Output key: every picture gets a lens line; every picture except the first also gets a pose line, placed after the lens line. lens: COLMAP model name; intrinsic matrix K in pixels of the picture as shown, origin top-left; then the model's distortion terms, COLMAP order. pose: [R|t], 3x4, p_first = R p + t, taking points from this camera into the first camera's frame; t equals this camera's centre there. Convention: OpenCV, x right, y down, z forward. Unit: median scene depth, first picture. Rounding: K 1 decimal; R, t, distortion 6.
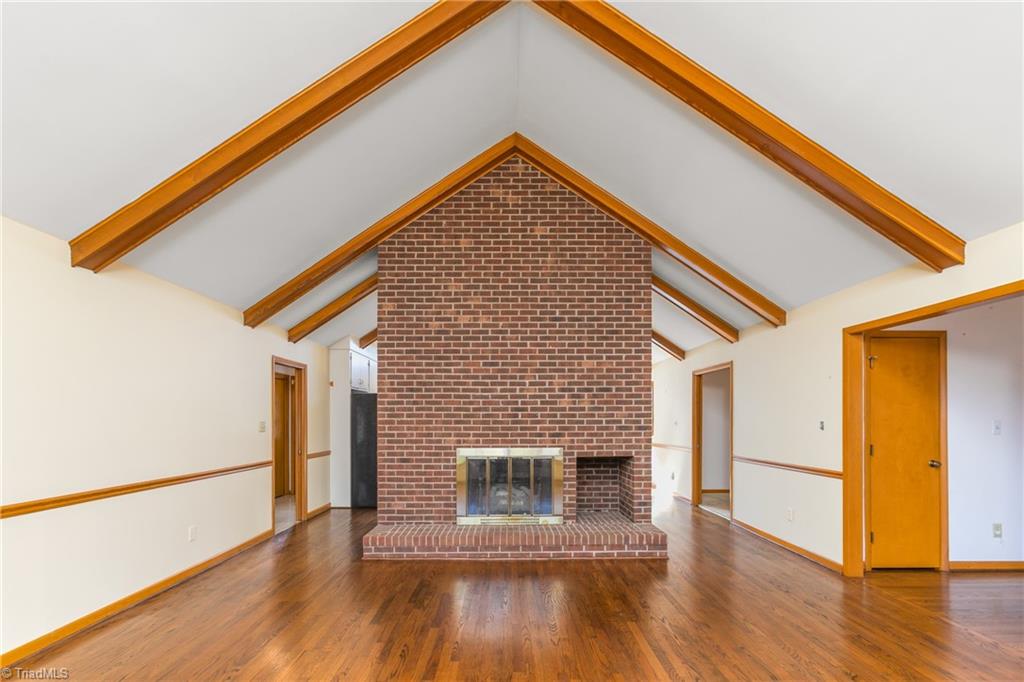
lens RADIAL K [[466.1, 0, 515.9], [0, 466.1, 423.5], [0, 0, 1]] dist [-0.012754, 0.008497]
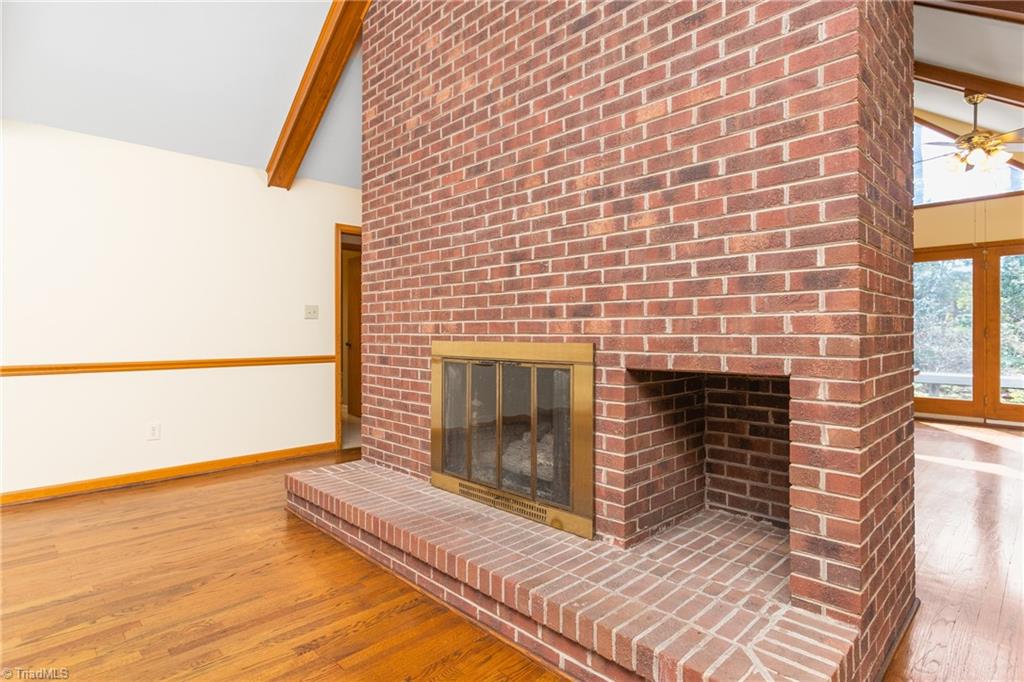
lens RADIAL K [[536.3, 0, 520.6], [0, 536.3, 326.6], [0, 0, 1]] dist [-0.006276, 0.000806]
pose [[0.692375, -0.006450, -0.721509, 0.383204], [0.000044, 0.999960, -0.008897, 0.041507], [0.721537, 0.006129, 0.692348, 0.644446]]
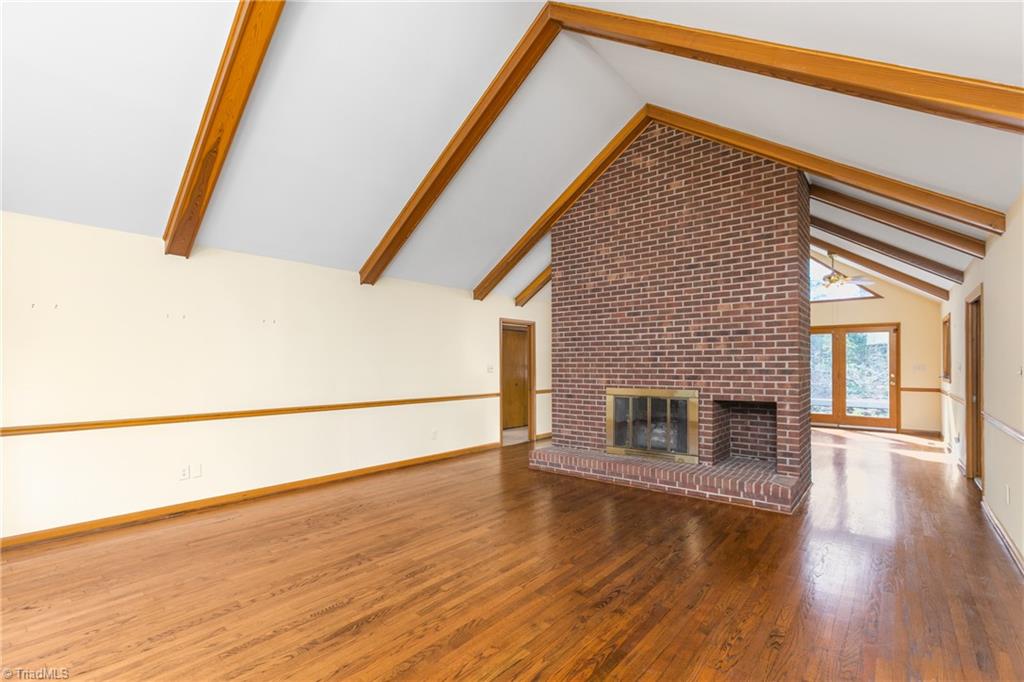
lens RADIAL K [[466.1, 0, 523.6], [0, 466.1, 360.8], [0, 0, 1]] dist [-0.012754, 0.008497]
pose [[0.769379, -0.006315, -0.638761, 0.461151], [0.001804, 0.999969, -0.007713, -0.006023], [0.638790, 0.004782, 0.769366, -0.038342]]
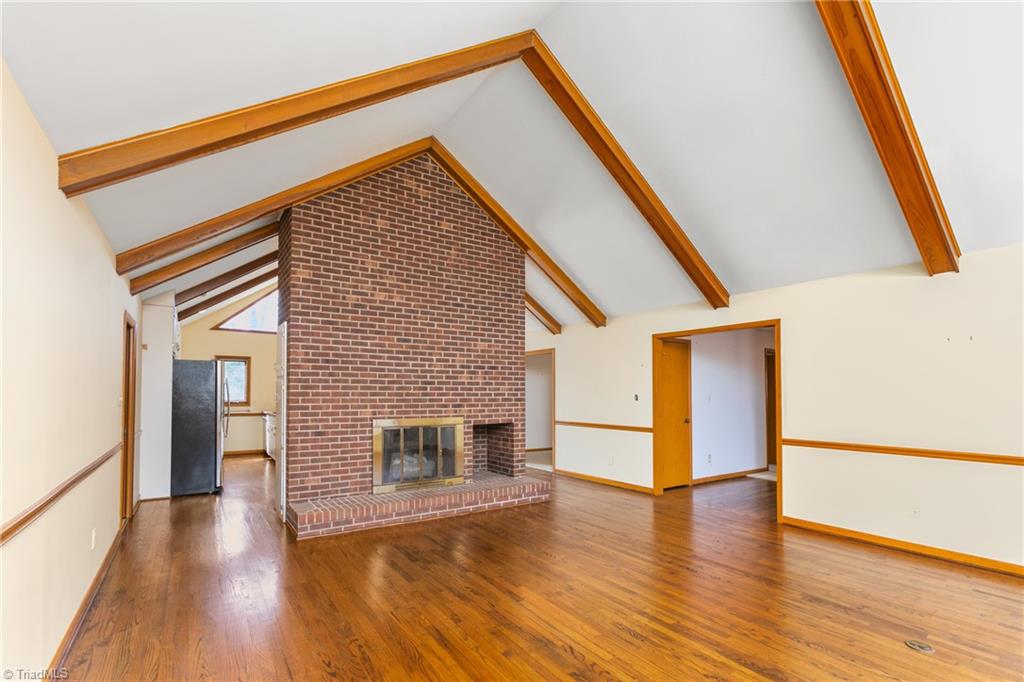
lens RADIAL K [[466.1, 0, 498.1], [0, 466.1, 386.4], [0, 0, 1]] dist [-0.012754, 0.008497]
pose [[0.843554, 0.012149, 0.536906, -0.444793], [0.000670, 0.999720, -0.023673, 0.003884], [-0.537043, 0.020329, 0.843310, -0.017512]]
